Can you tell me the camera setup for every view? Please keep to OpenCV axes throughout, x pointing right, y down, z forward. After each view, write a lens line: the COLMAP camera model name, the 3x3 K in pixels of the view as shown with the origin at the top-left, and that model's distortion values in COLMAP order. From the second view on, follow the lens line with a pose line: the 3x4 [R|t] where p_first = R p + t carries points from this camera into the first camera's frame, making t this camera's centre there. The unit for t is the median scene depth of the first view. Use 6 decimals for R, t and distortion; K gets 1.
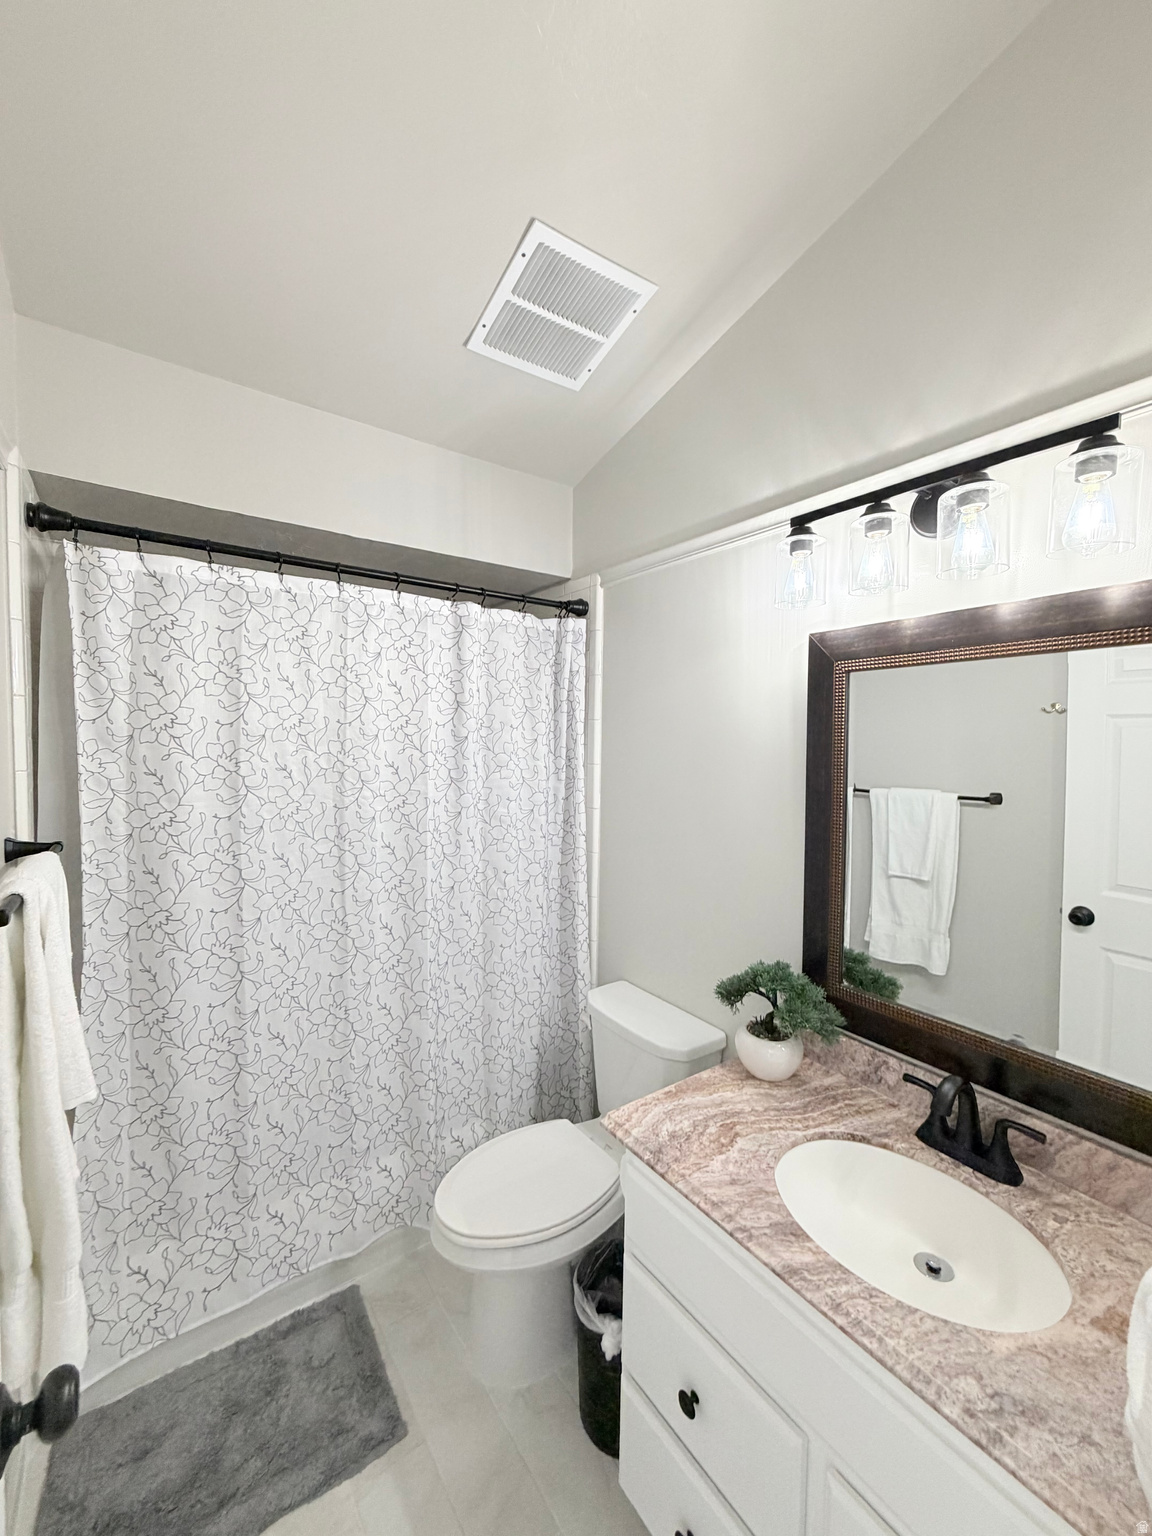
lens RADIAL K [[610.5, 0, 573.0], [0, 610.5, 769.7], [0, 0, 1]] dist [0.001230, -0.000040]
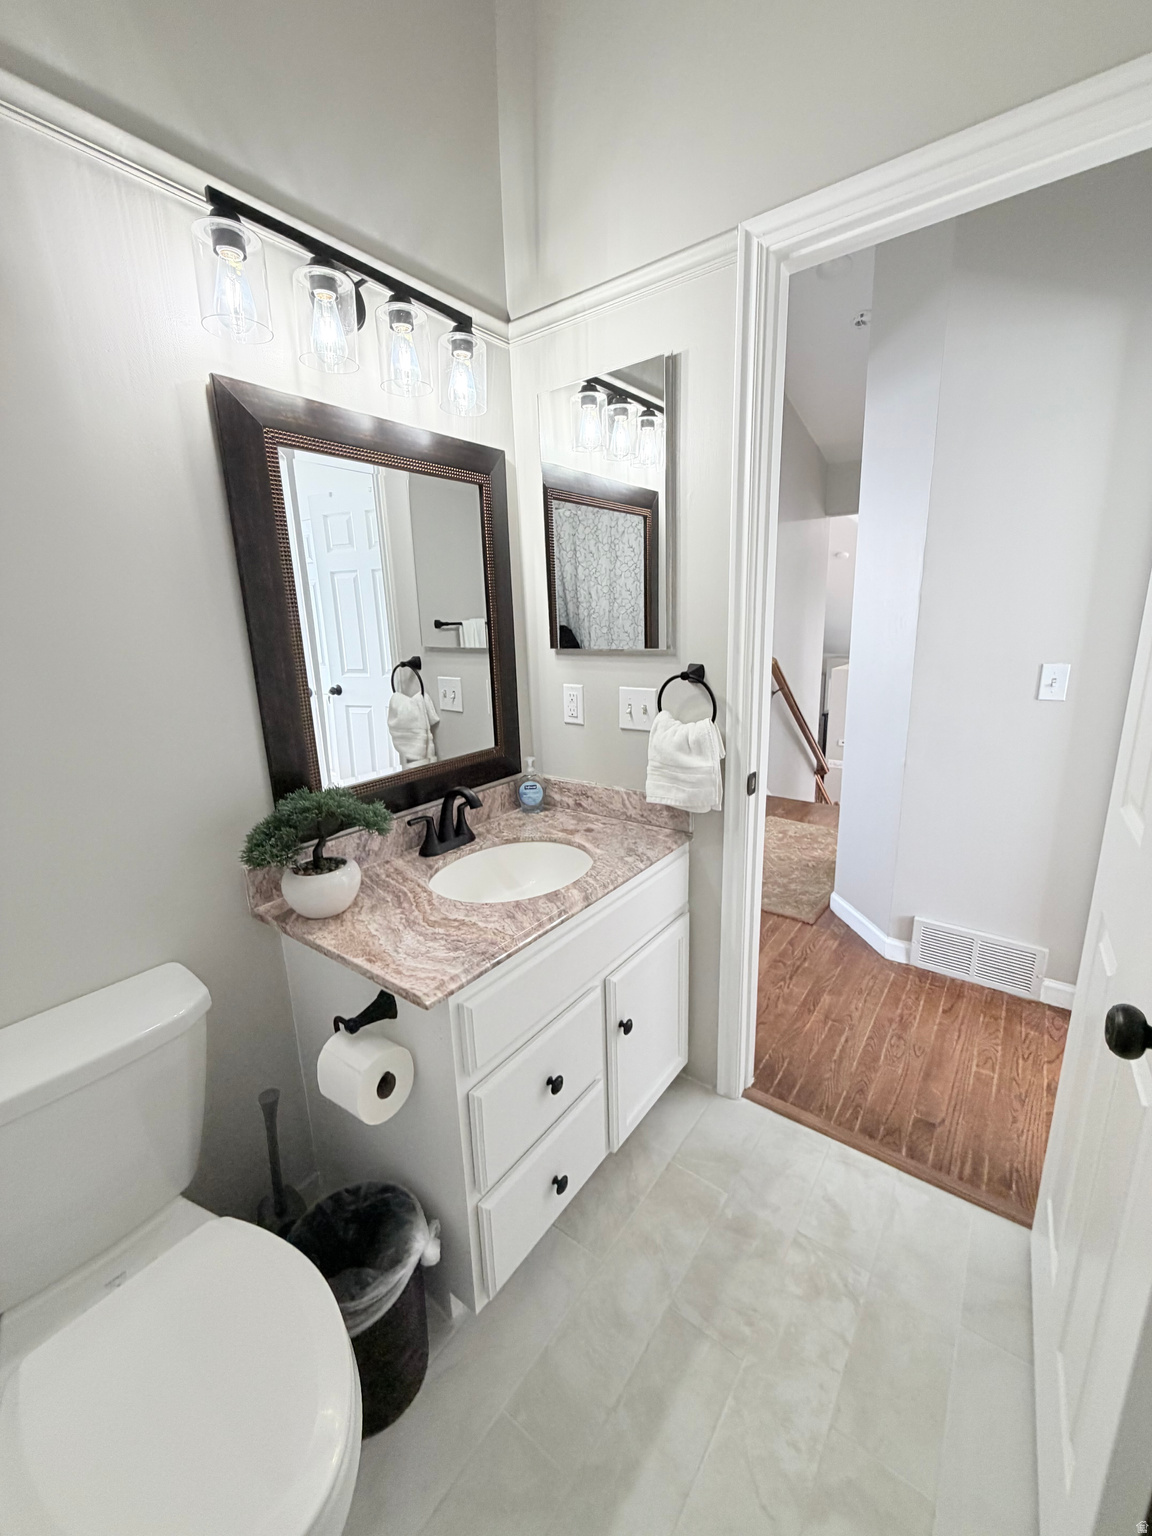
lens RADIAL K [[610.5, 0, 564.9], [0, 610.5, 771.7], [0, 0, 1]] dist [0.001230, -0.000040]
pose [[-0.296763, -0.228446, 0.927224, -0.675463], [0.073782, 0.962577, 0.260771, 0.107870], [-0.952097, 0.145800, -0.268802, 1.035879]]
